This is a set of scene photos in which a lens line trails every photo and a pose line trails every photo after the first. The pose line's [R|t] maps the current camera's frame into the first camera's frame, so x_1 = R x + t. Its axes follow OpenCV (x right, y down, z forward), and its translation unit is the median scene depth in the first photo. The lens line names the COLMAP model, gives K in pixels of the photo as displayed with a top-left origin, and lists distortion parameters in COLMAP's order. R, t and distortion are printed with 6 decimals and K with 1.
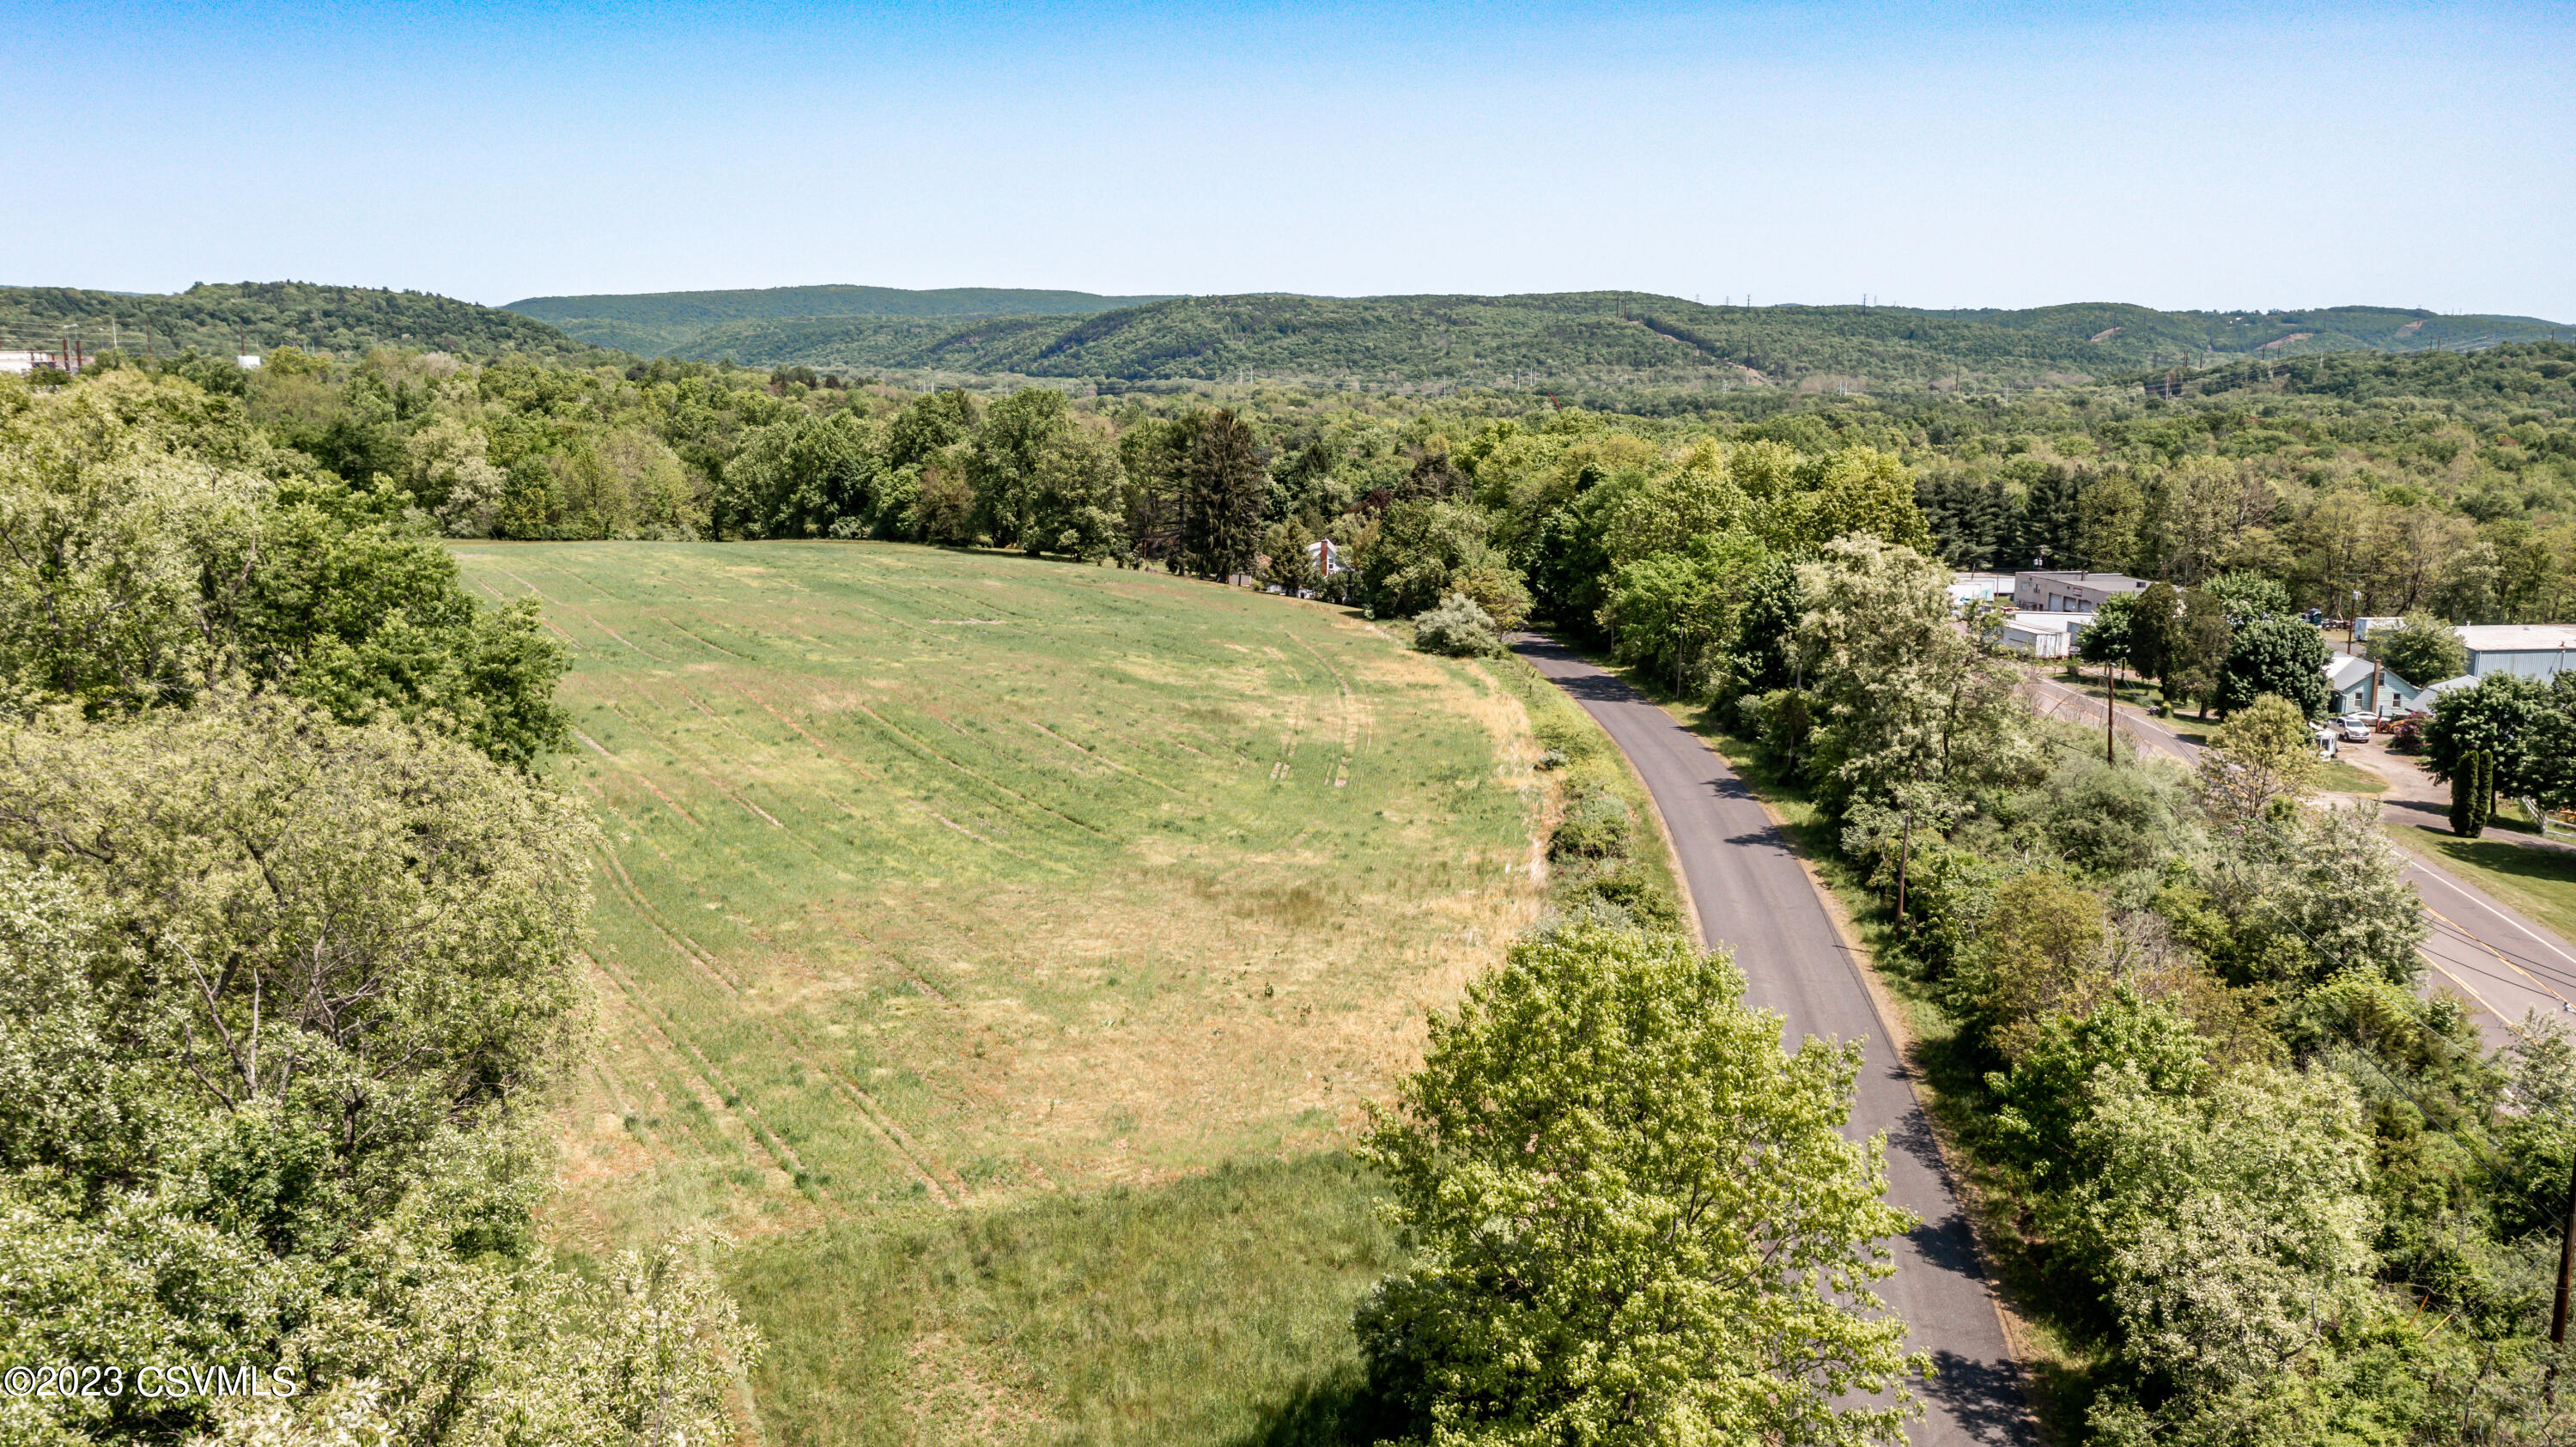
lens RADIAL K [[2076.7, 0, 1322.1], [0, 2076.7, 718.3], [0, 0, 1]] dist [-0.007237, 0.008185]
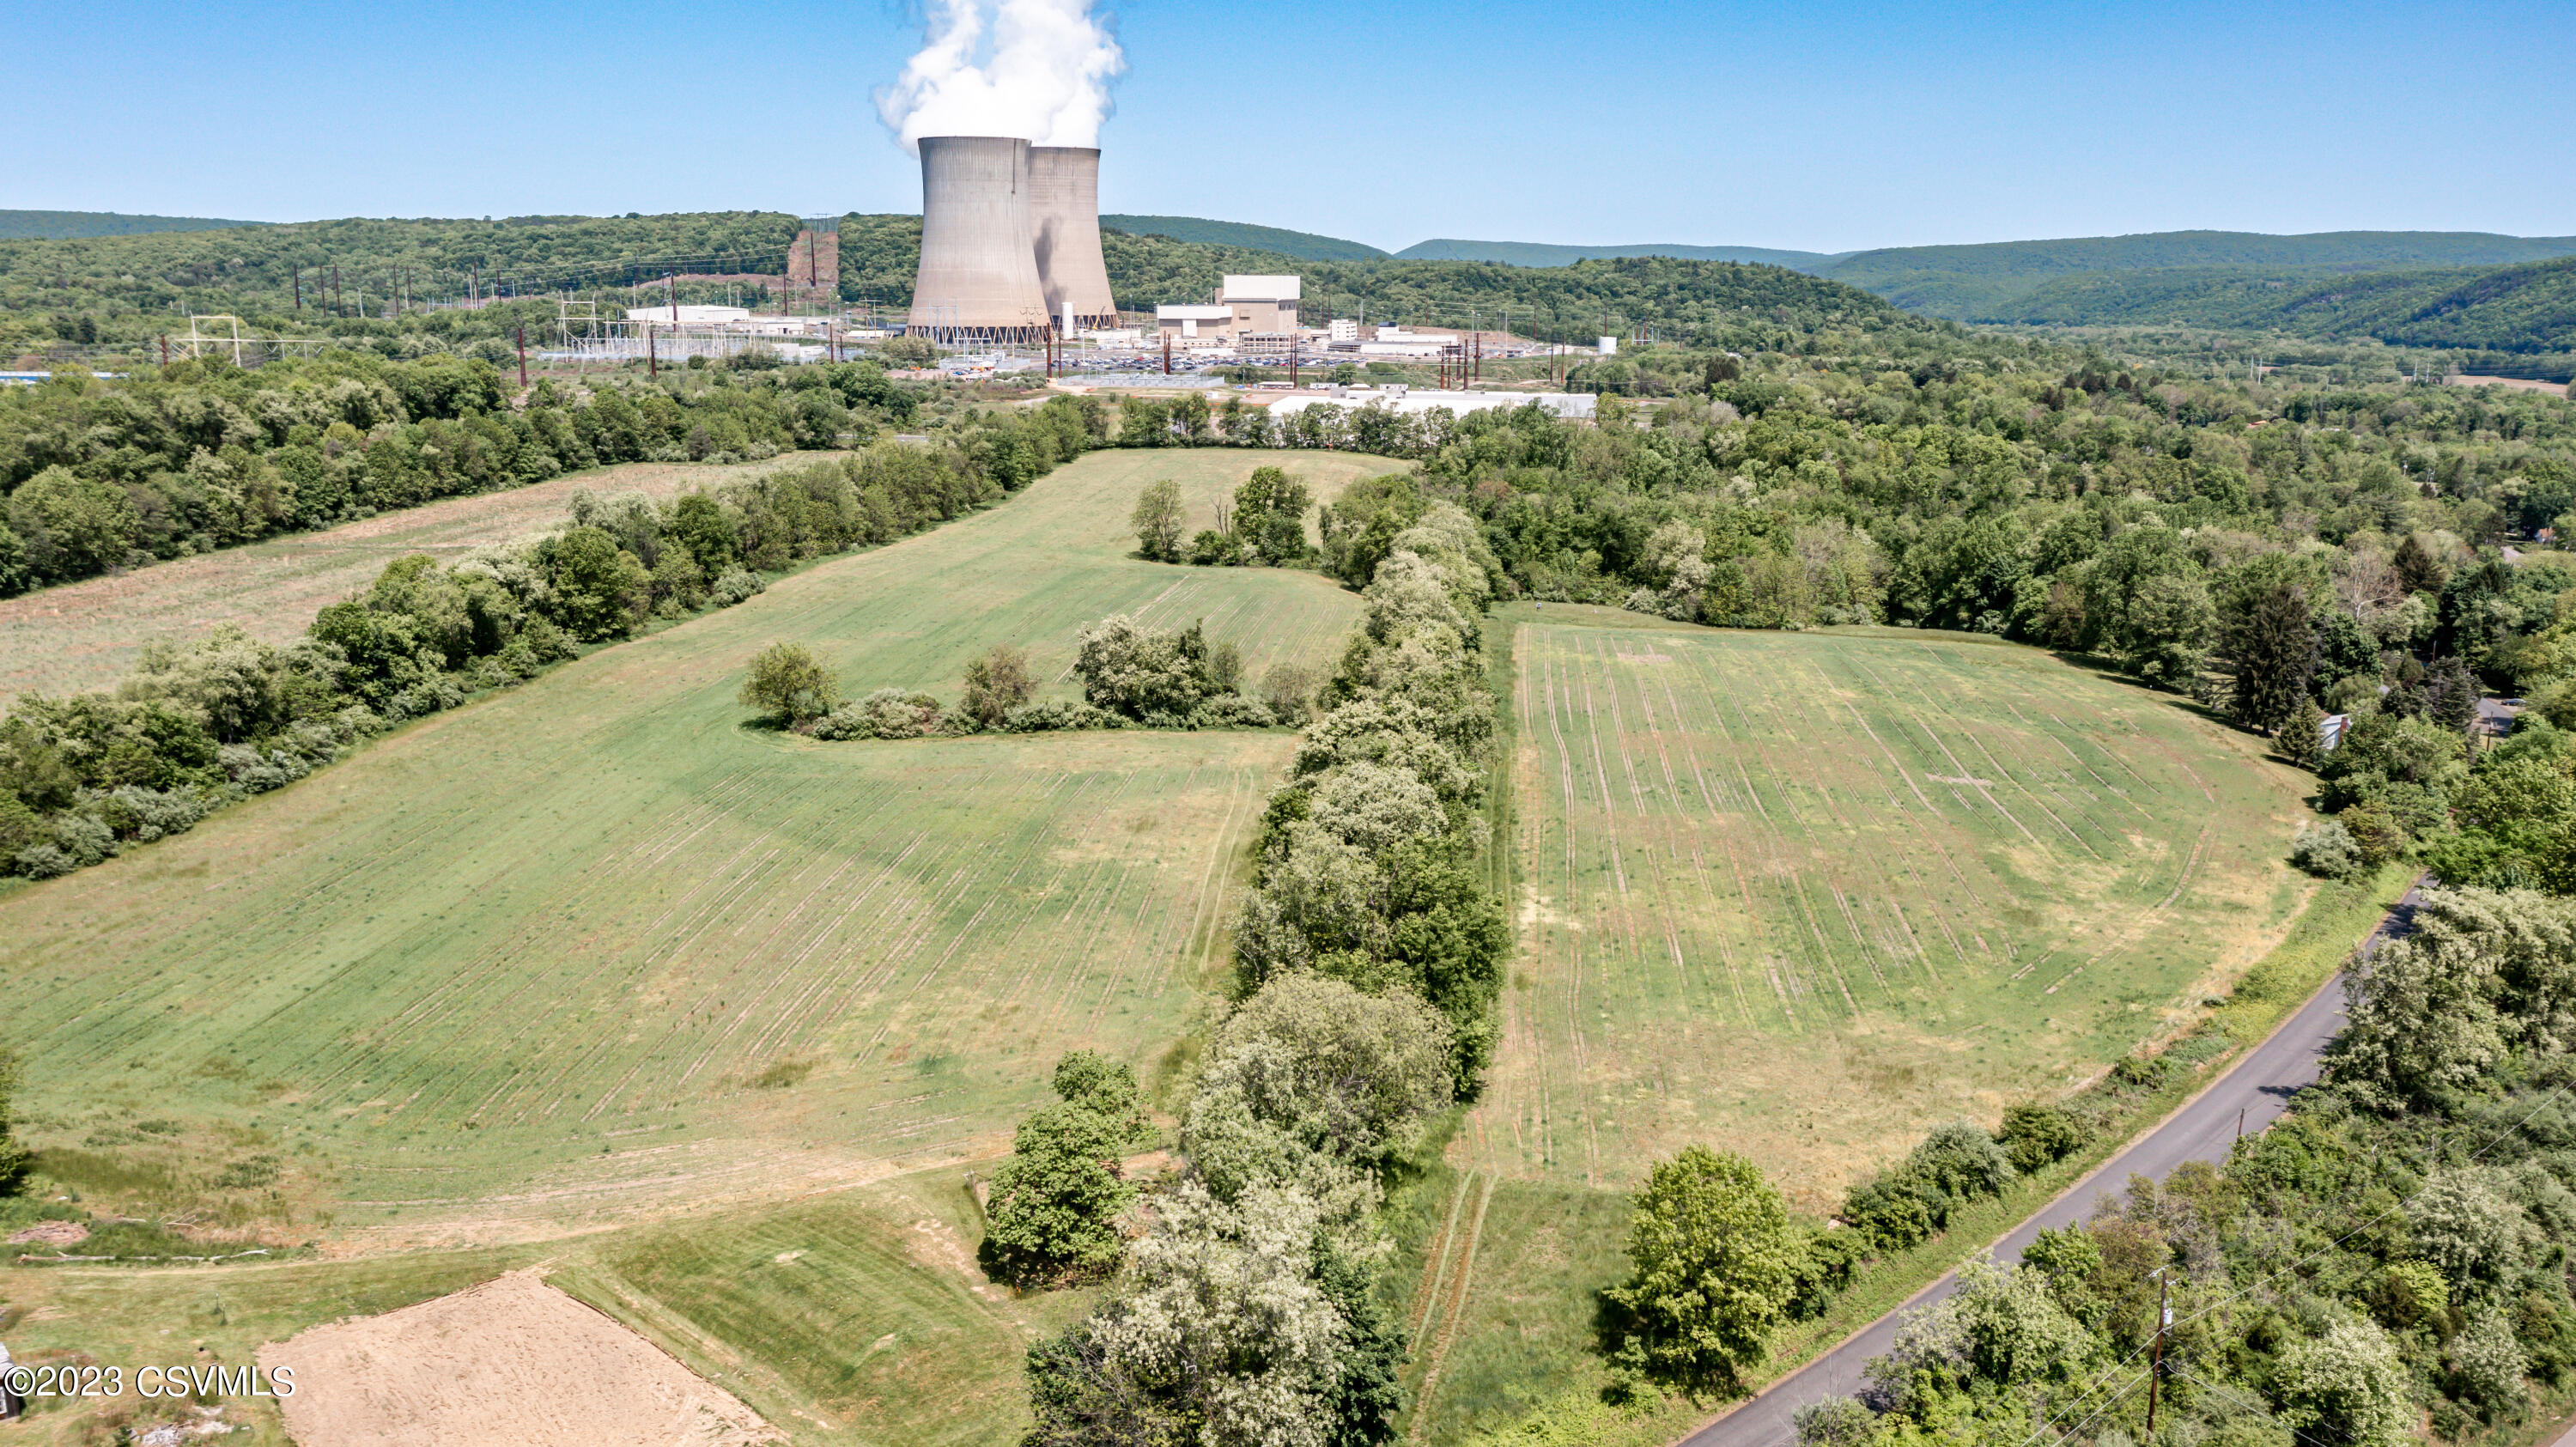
lens RADIAL K [[2114.1, 0, 1288.0], [0, 2114.1, 723.5], [0, 0, 1]] dist [-0.009302, 0.002233]
pose [[0.808229, 0.123415, -0.575790, 0.168634], [-0.105096, 0.992324, 0.065174, -0.081740], [0.579414, 0.007838, 0.814996, -0.237025]]
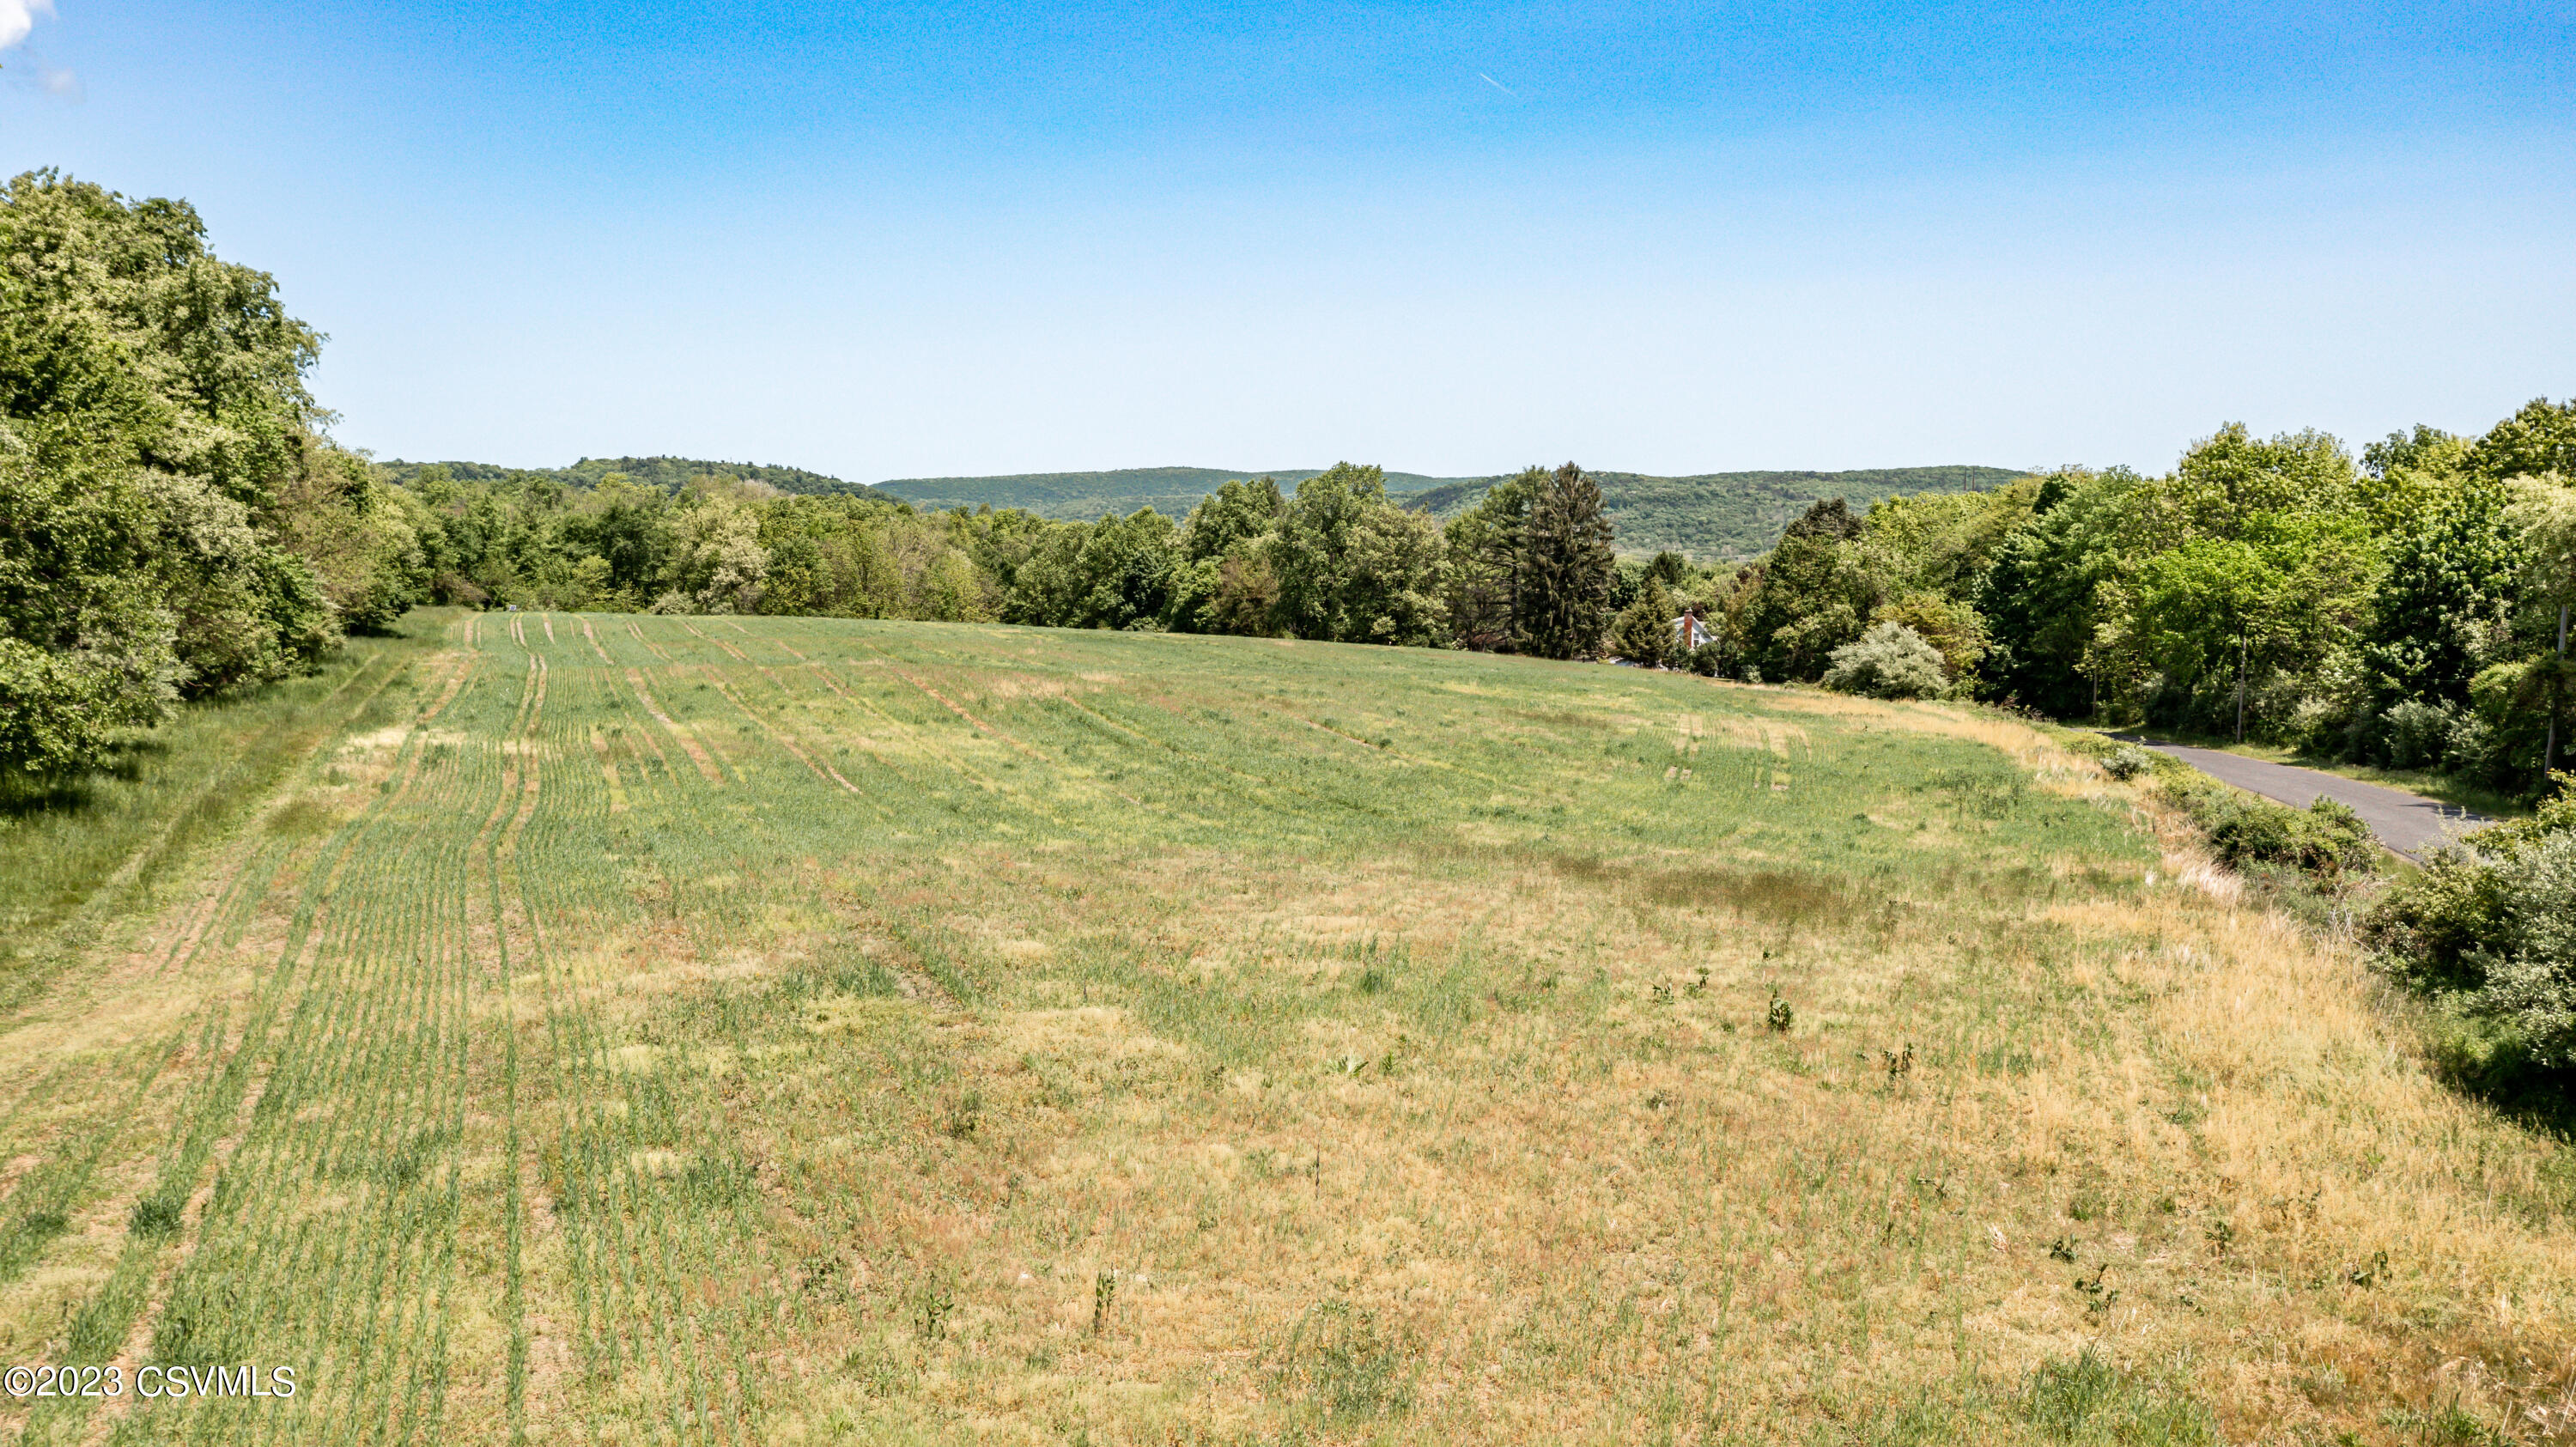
lens RADIAL K [[2076.7, 0, 1322.1], [0, 2076.7, 718.3], [0, 0, 1]] dist [-0.007237, 0.008185]
pose [[0.987769, 0.012082, -0.155457, -0.011860], [-0.025779, 0.995927, -0.086399, 0.026715], [0.153780, 0.089350, 0.984057, 0.145386]]
